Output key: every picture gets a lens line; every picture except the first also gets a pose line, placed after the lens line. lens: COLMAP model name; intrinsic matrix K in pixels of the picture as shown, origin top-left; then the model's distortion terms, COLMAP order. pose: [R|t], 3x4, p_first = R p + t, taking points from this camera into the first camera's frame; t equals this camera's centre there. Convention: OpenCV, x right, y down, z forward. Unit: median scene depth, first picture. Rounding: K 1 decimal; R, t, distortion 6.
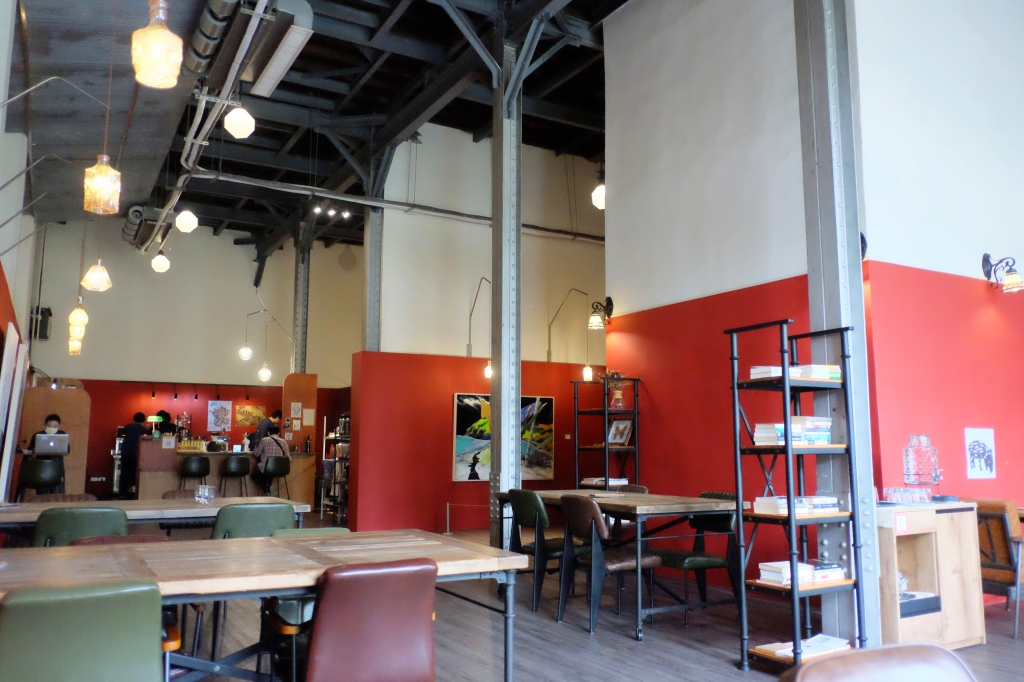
lens RADIAL K [[814.0, 0, 516.0], [0, 814.0, 342.6], [0, 0, 1]] dist [-0.026247, 0.012890]
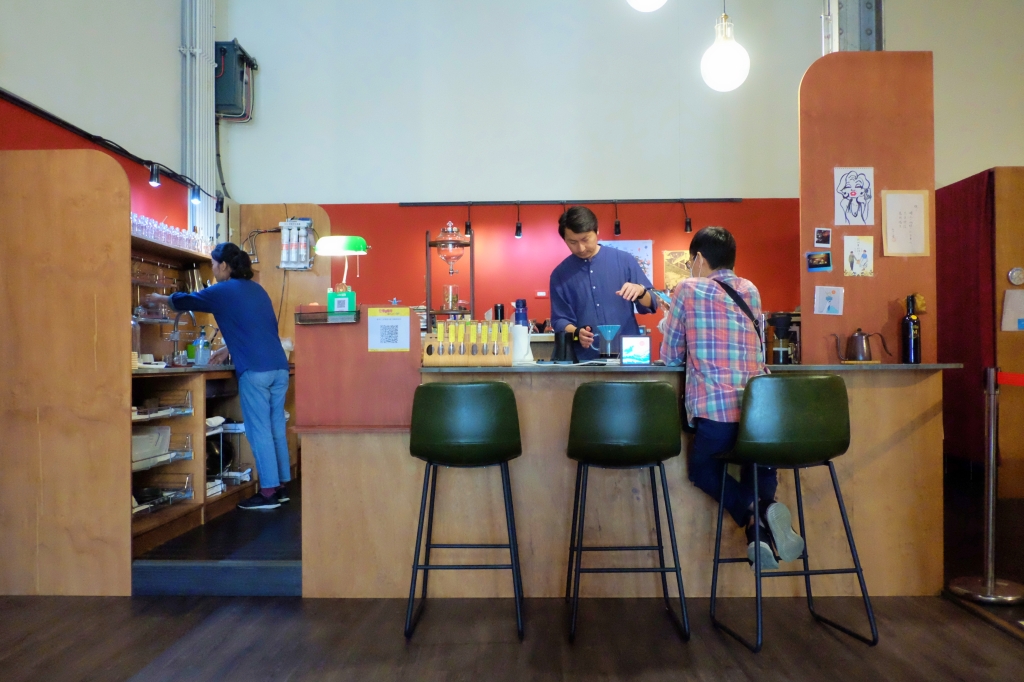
lens RADIAL K [[814.0, 0, 516.1], [0, 814.0, 342.3], [0, 0, 1]] dist [-0.026247, 0.012890]
pose [[0.849032, -0.014901, -0.528131, -0.229367], [0.075861, 0.992683, 0.093947, 0.097190], [0.522866, -0.119828, 0.843950, 0.732282]]
